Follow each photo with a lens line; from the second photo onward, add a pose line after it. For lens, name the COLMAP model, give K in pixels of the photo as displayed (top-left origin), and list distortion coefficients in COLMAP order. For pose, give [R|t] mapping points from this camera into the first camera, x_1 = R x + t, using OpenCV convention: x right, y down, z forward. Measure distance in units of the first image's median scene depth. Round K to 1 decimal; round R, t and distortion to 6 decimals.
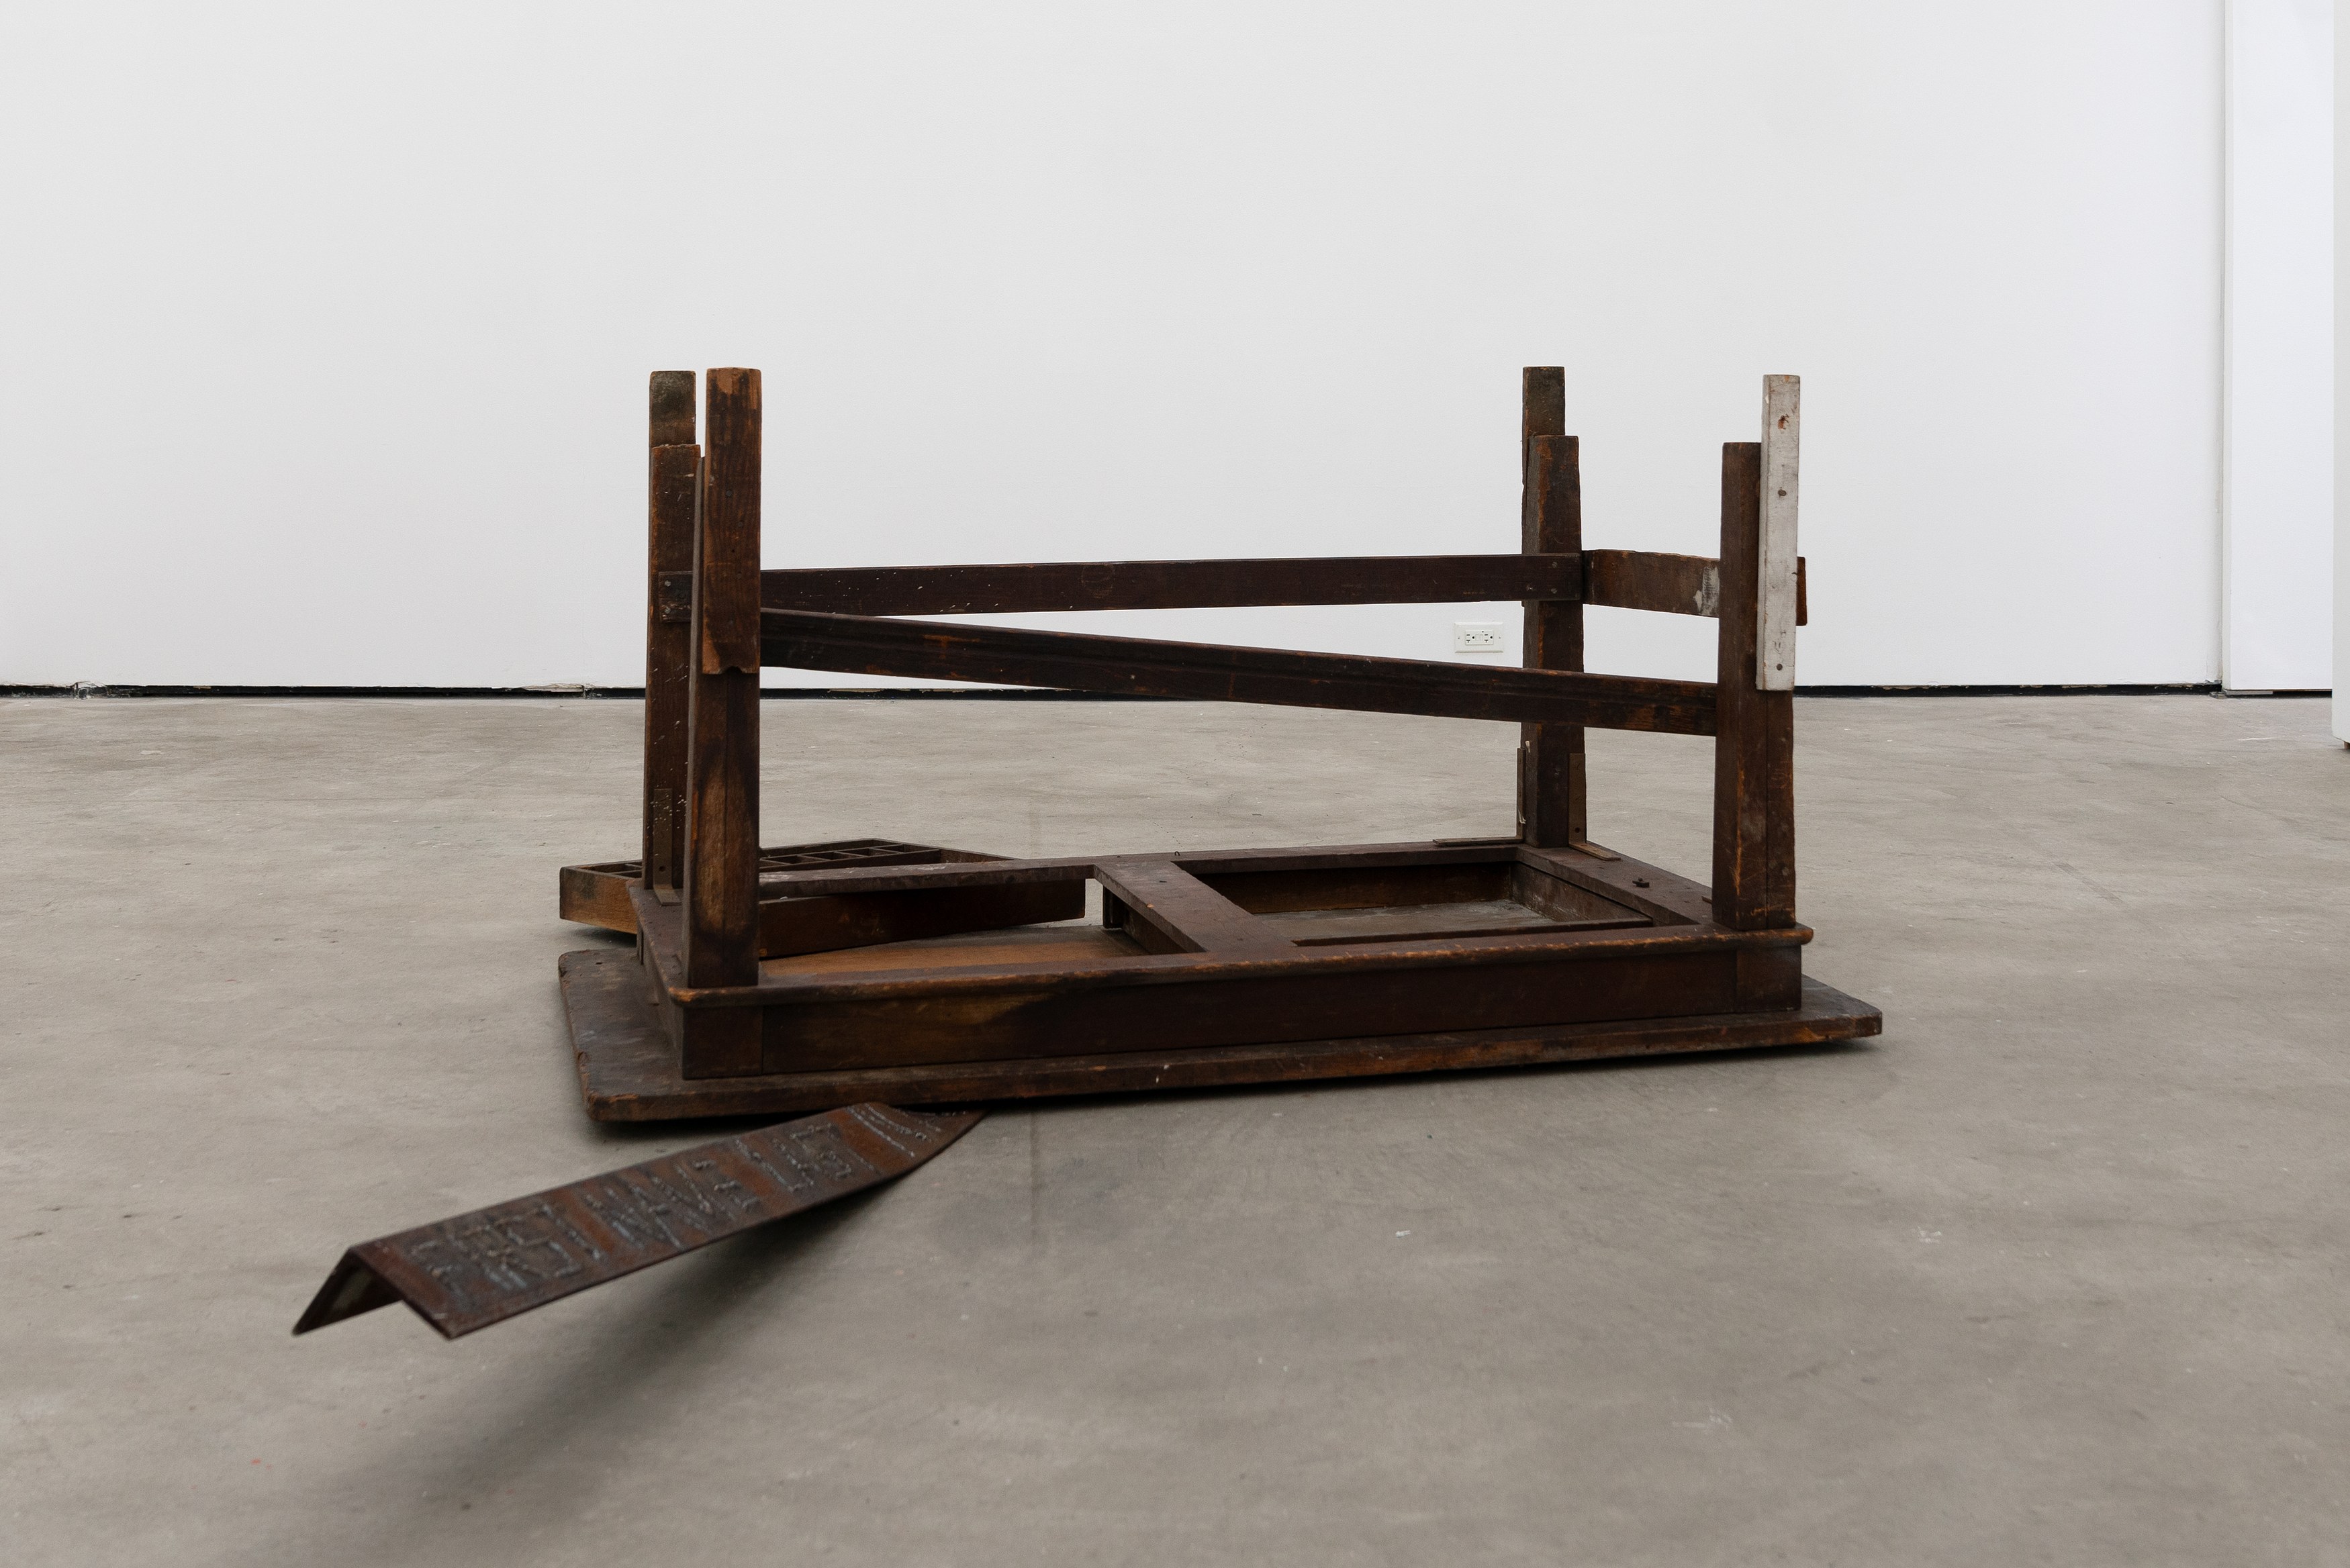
lens RADIAL K [[1490.1, 0, 1175.0], [0, 1490.1, 784.0], [0, 0, 1]] dist [-0.042013, 0.033576]
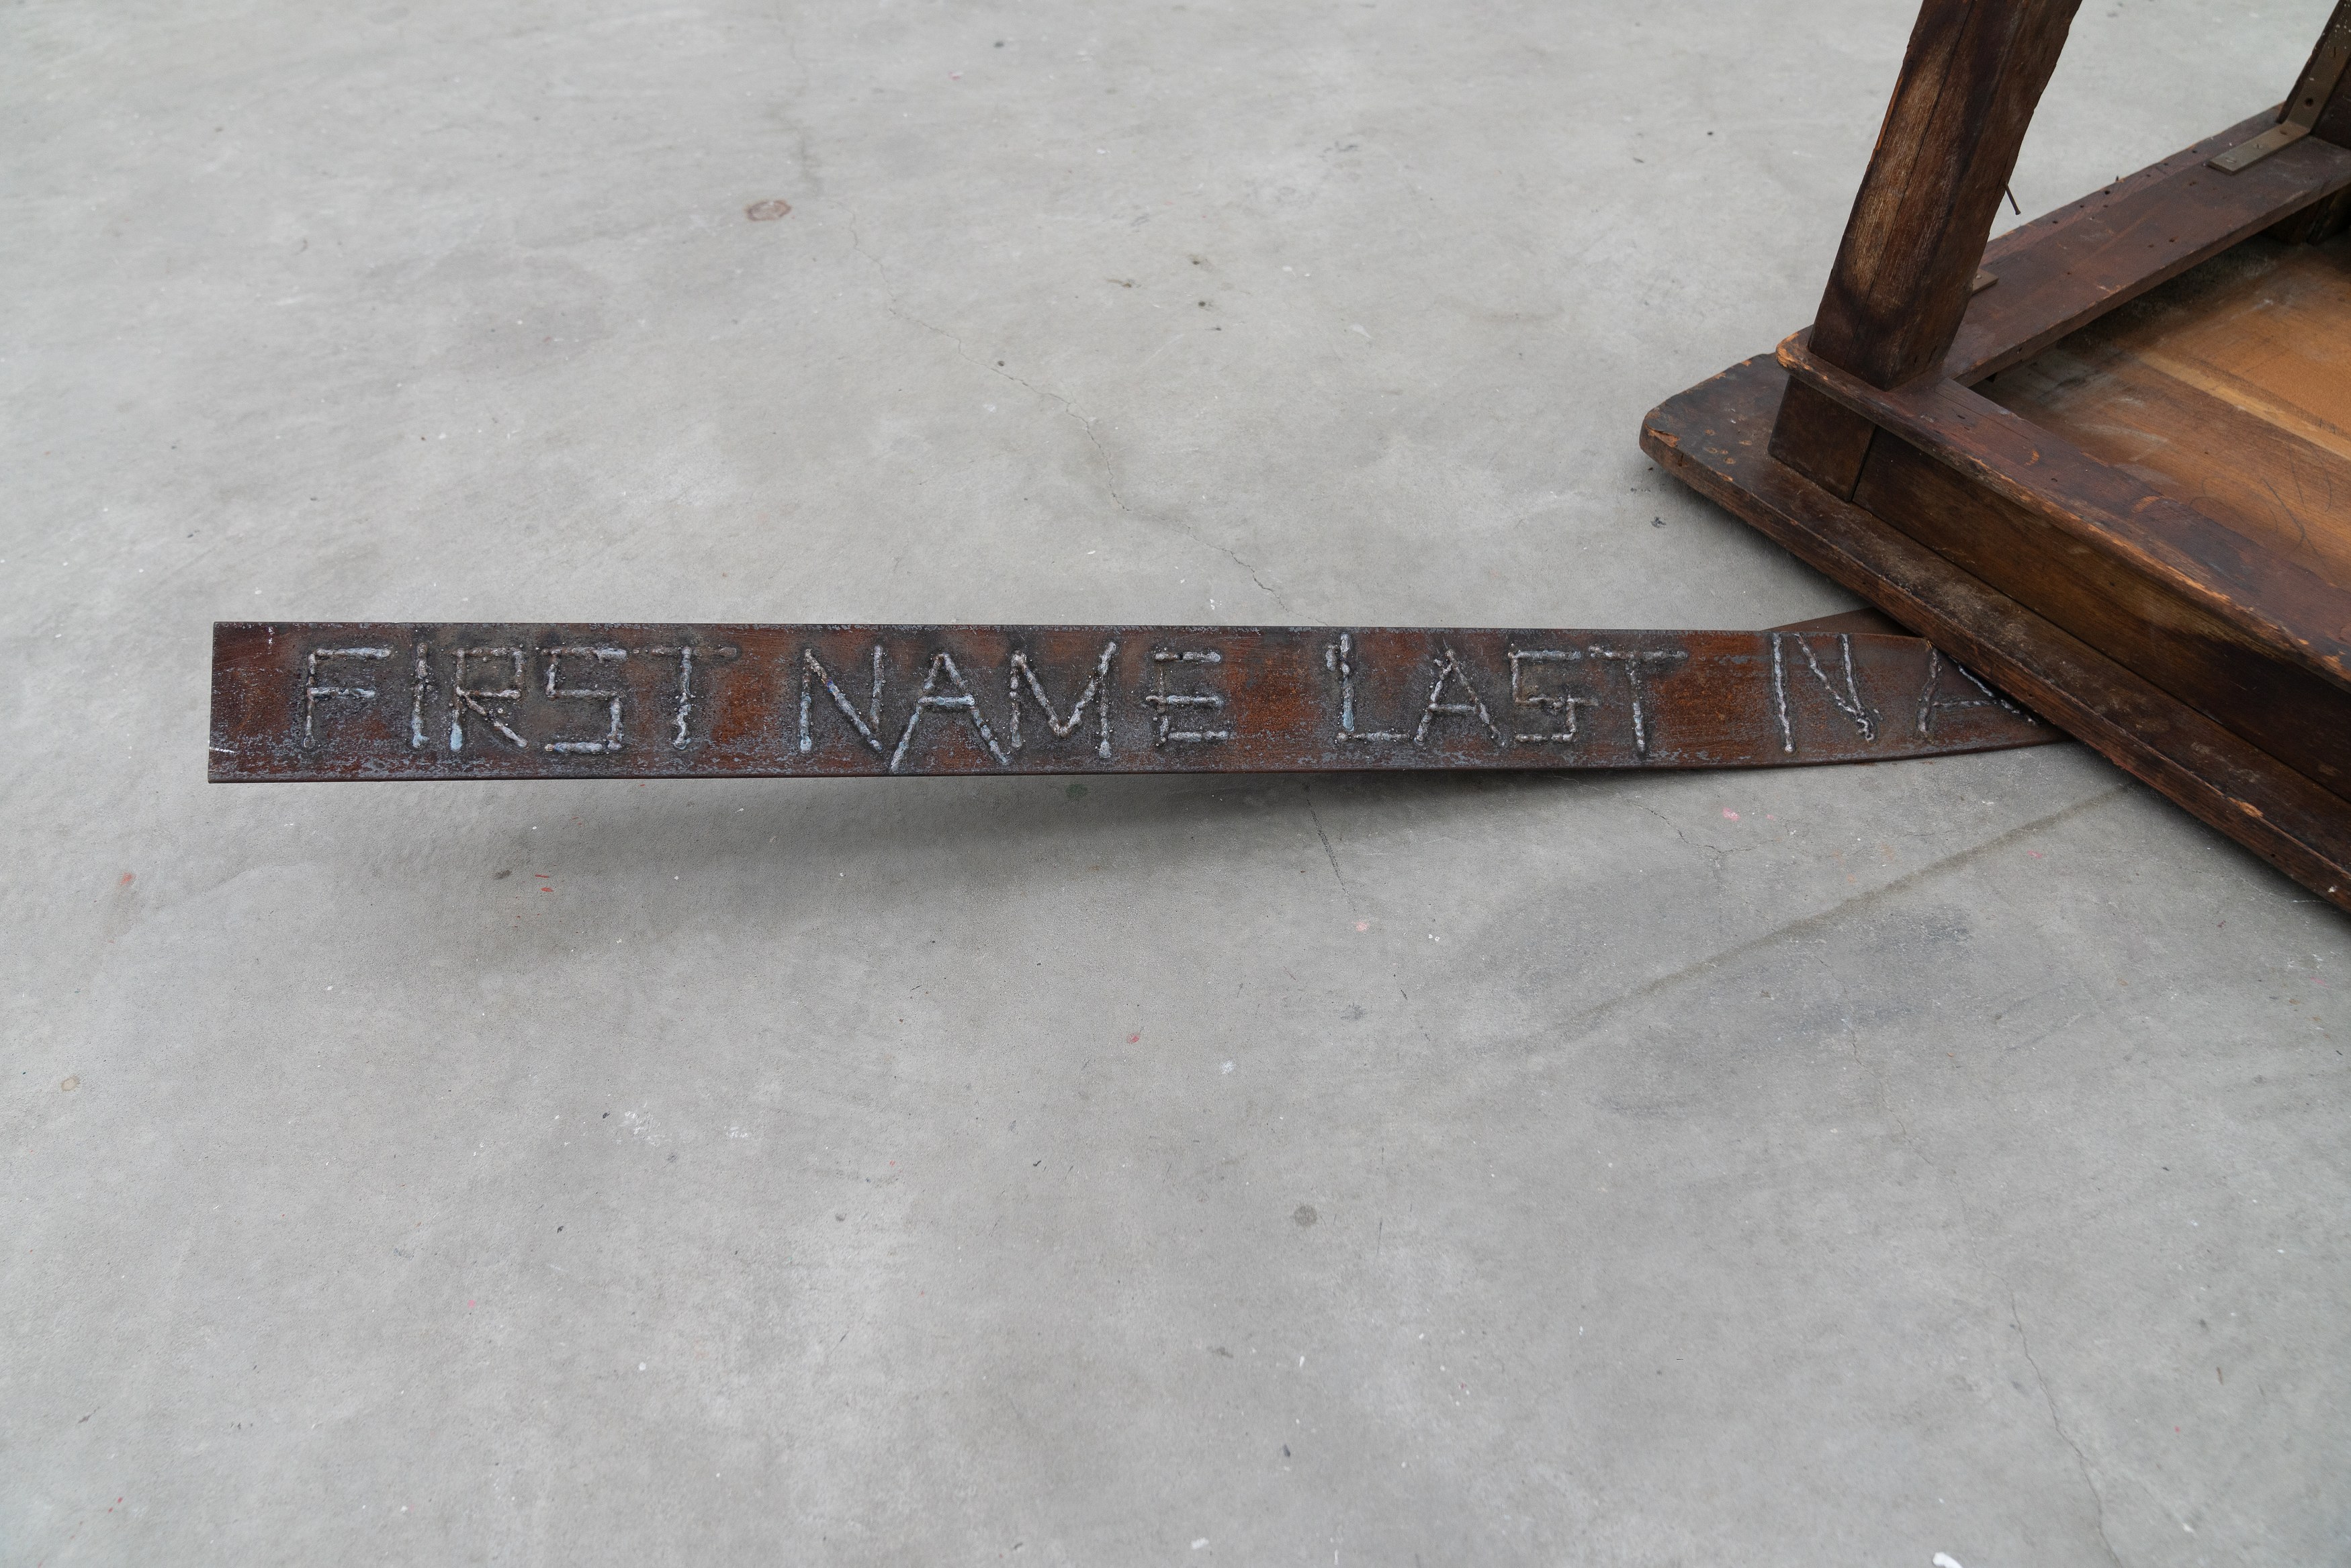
lens RADIAL K [[1490.7, 0, 1175.5], [0, 1490.7, 784.0], [0, 0, 1]] dist [-0.042013, 0.033576]
pose [[0.455184, 0.660191, -0.597458, 0.195757], [-0.213002, 0.732255, 0.646864, -0.206924], [0.864545, -0.167182, 0.473932, 0.719427]]
